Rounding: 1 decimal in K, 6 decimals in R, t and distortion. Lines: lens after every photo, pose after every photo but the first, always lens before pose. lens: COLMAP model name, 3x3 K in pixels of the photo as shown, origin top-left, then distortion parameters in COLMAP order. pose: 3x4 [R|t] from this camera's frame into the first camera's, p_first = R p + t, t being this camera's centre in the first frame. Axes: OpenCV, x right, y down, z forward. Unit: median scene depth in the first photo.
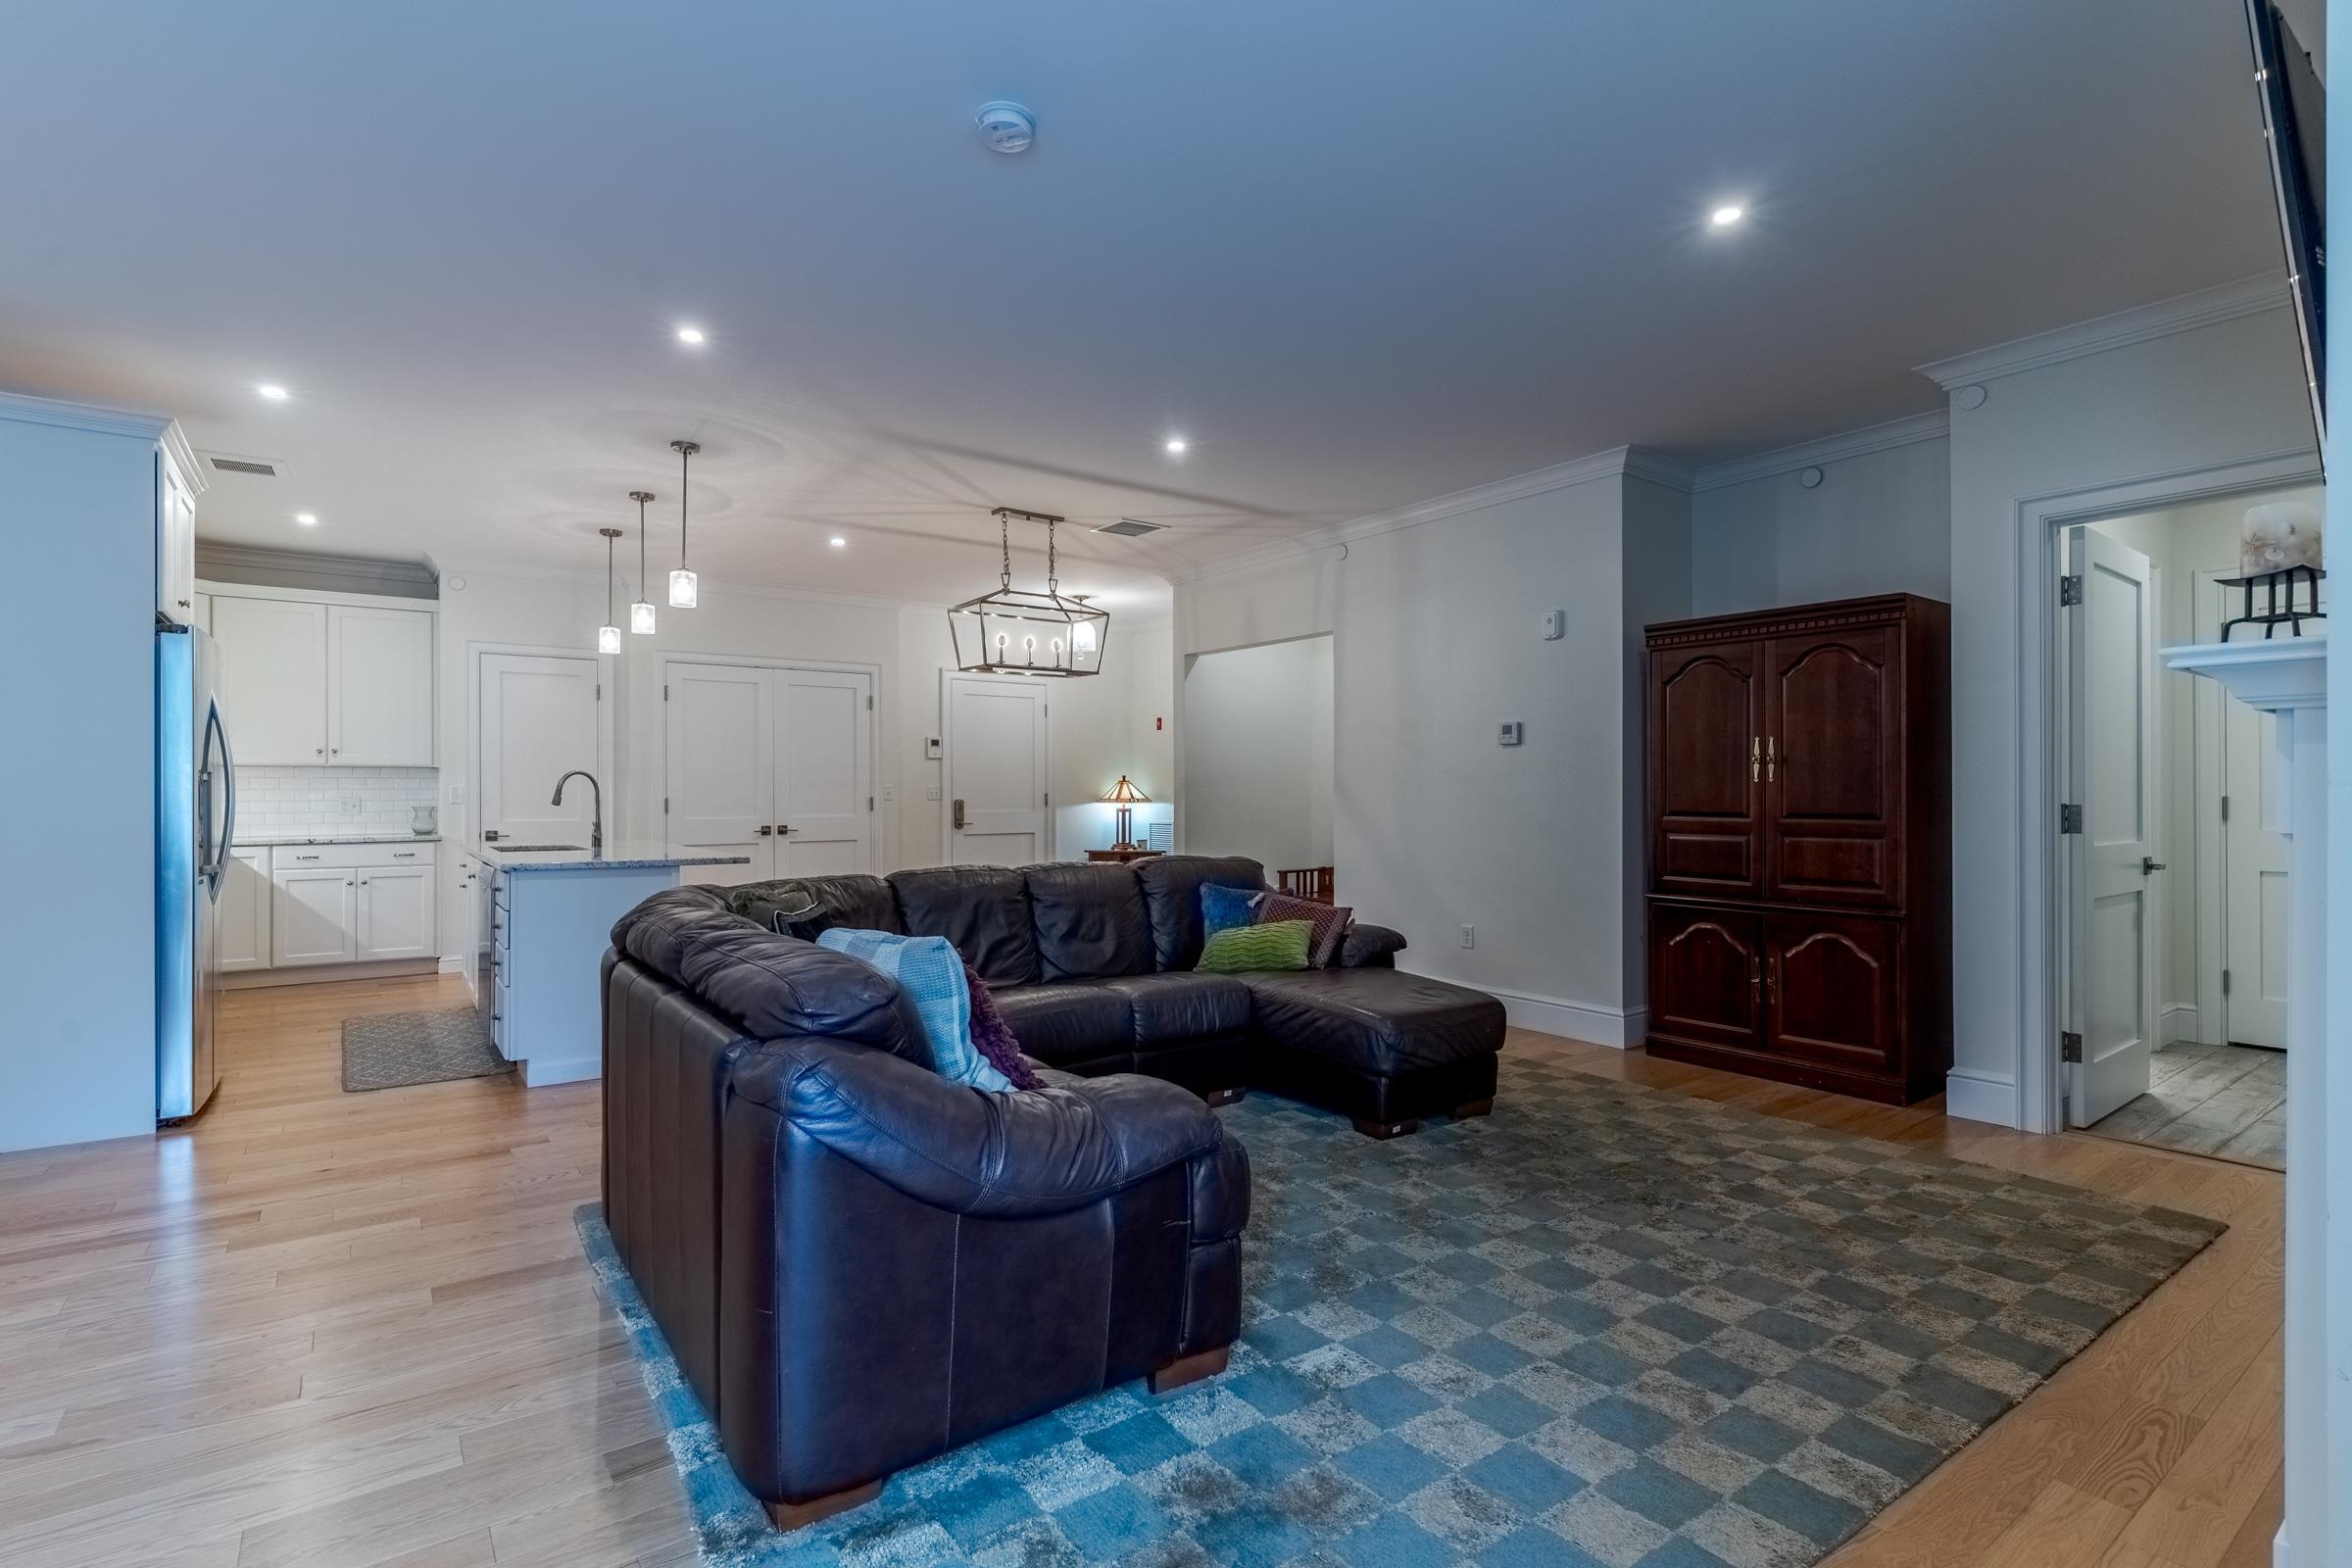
lens RADIAL K [[1116.8, 0, 1170.2], [0, 1116.8, 794.5], [0, 0, 1]] dist [0.001769, 0.000504]
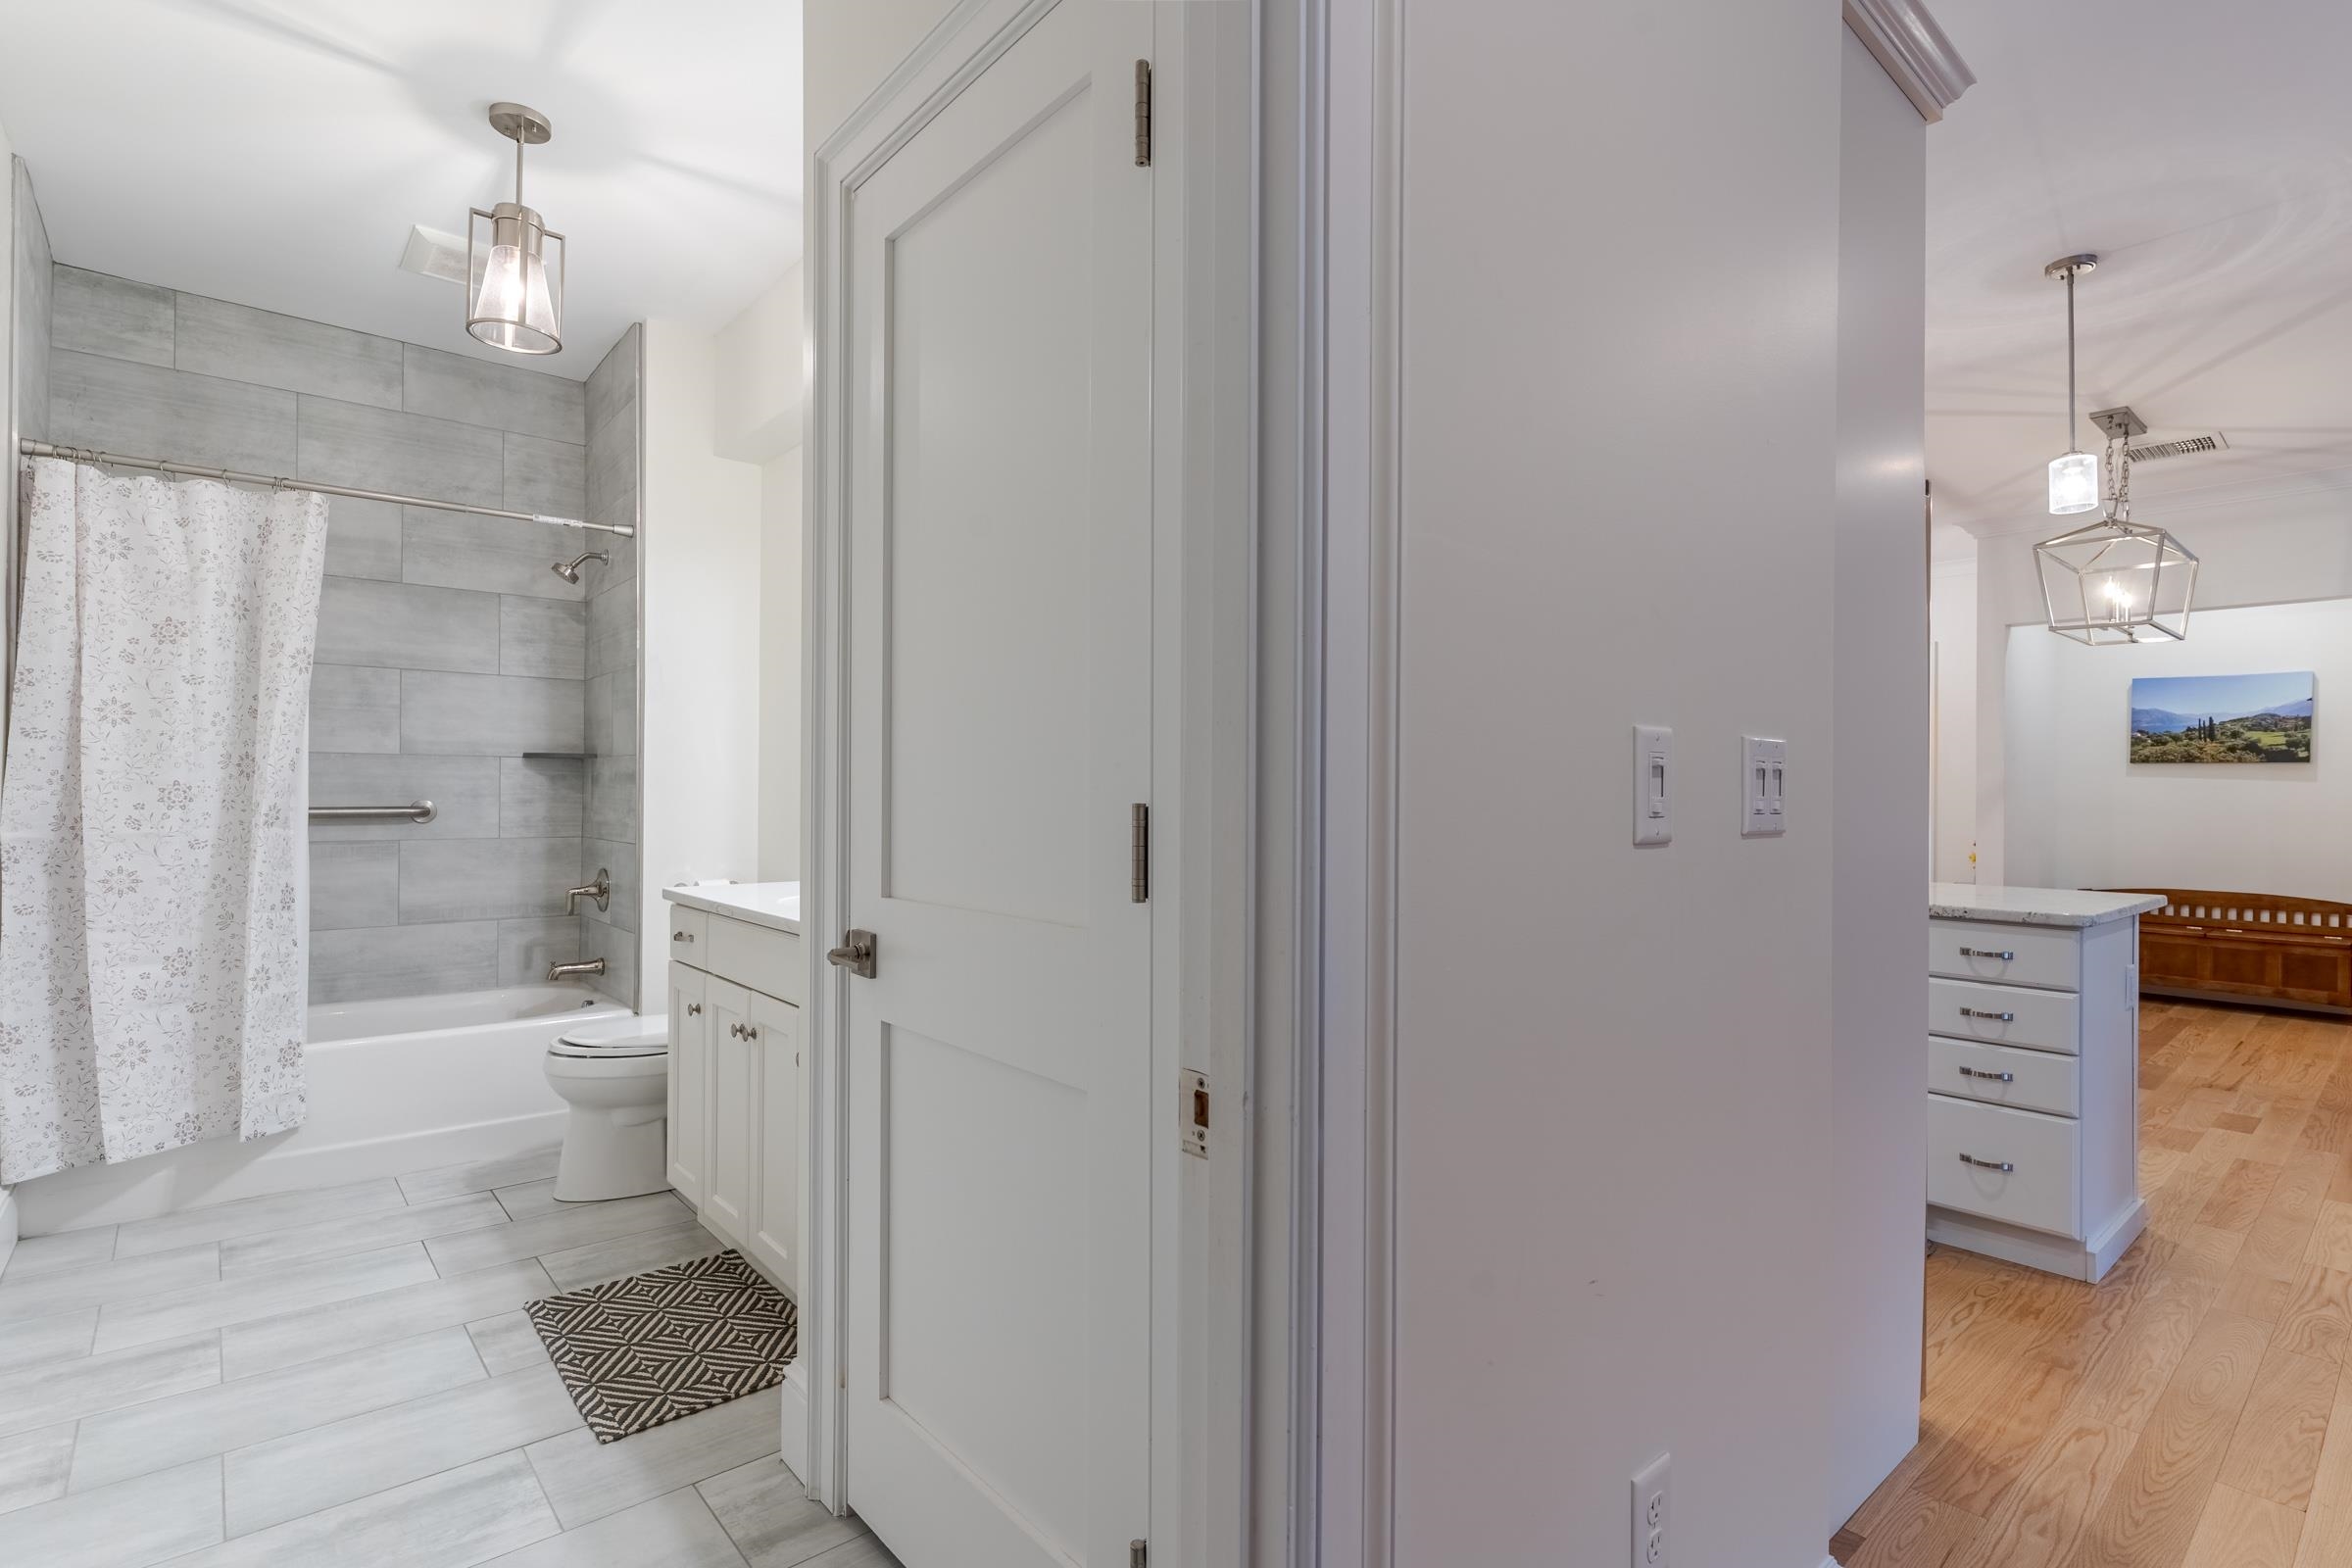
lens RADIAL K [[1122.4, 0, 1174.6], [0, 1122.4, 790.3], [0, 0, 1]] dist [0.002917, -0.000981]
pose [[0.997028, 0.008356, 0.076584, -0.761508], [-0.008069, 0.999959, -0.004055, 0.000979], [-0.076615, 0.003425, 0.997055, 0.294015]]
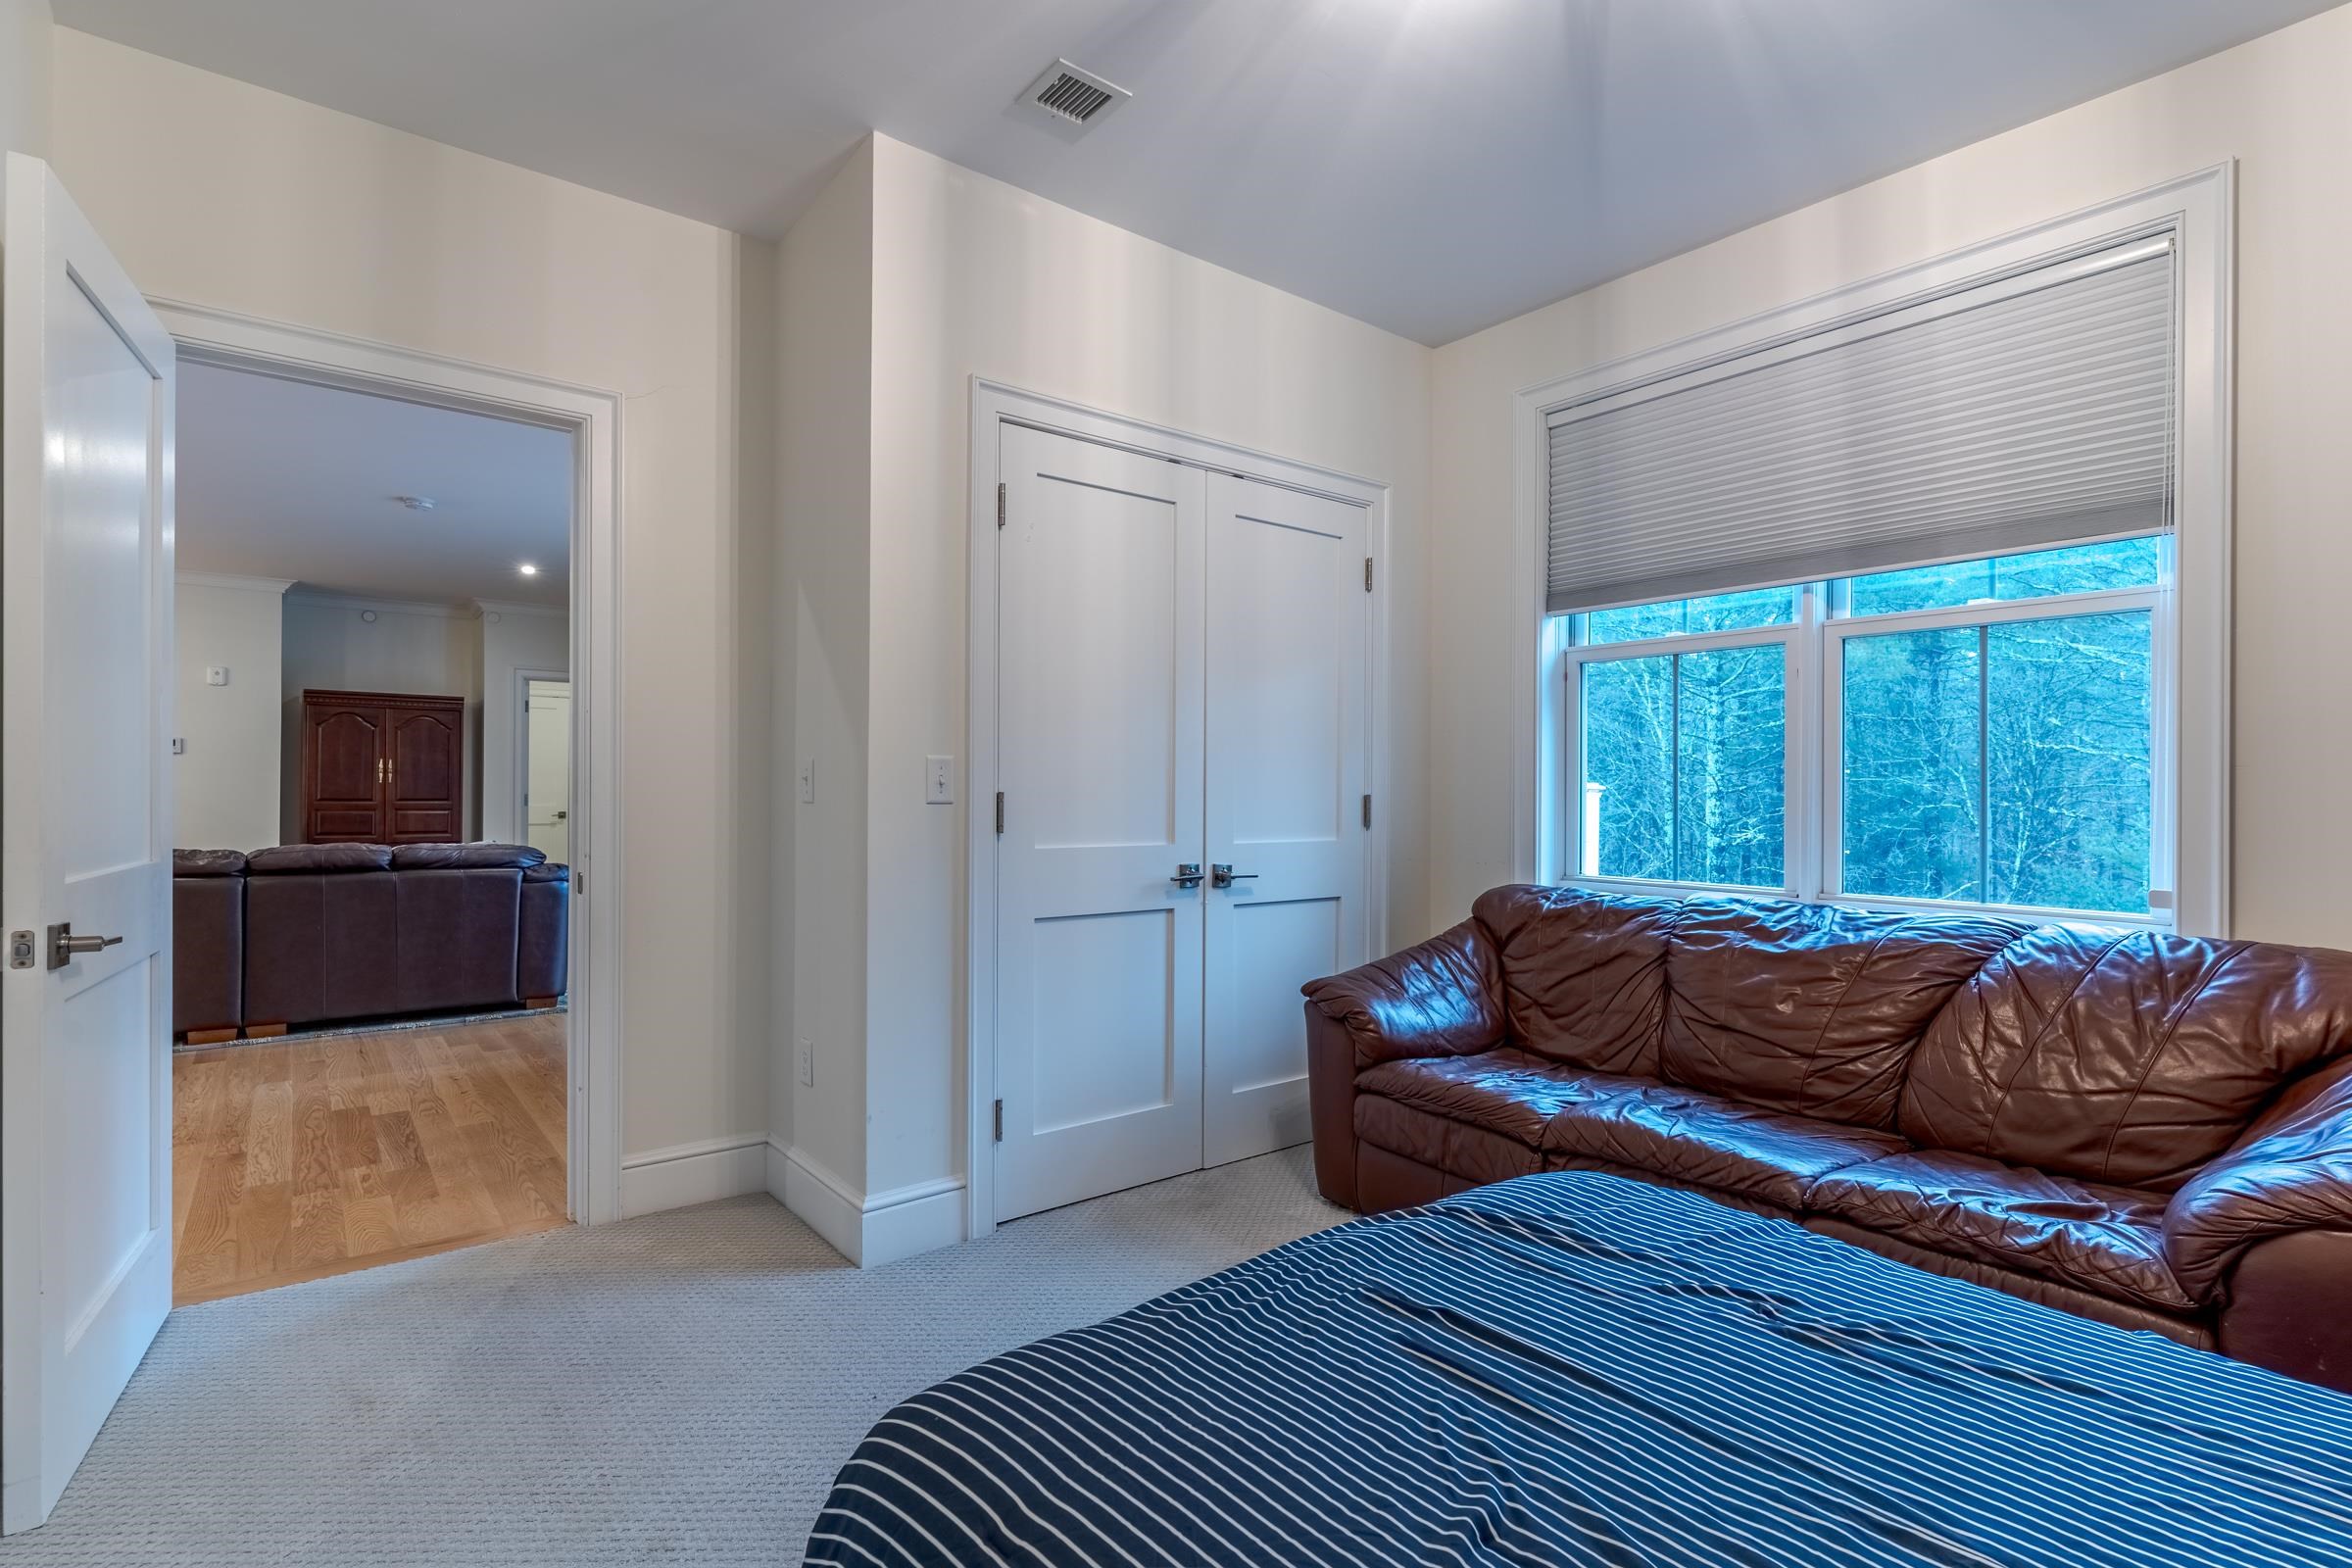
lens RADIAL K [[1122.4, 0, 1174.6], [0, 1122.4, 790.3], [0, 0, 1]] dist [0.002917, -0.000981]
pose [[-0.035011, 0.003808, 0.999380, -1.006764], [-0.005267, 0.999978, -0.003995, 0.001862], [-0.999373, -0.005403, -0.034991, -0.199344]]
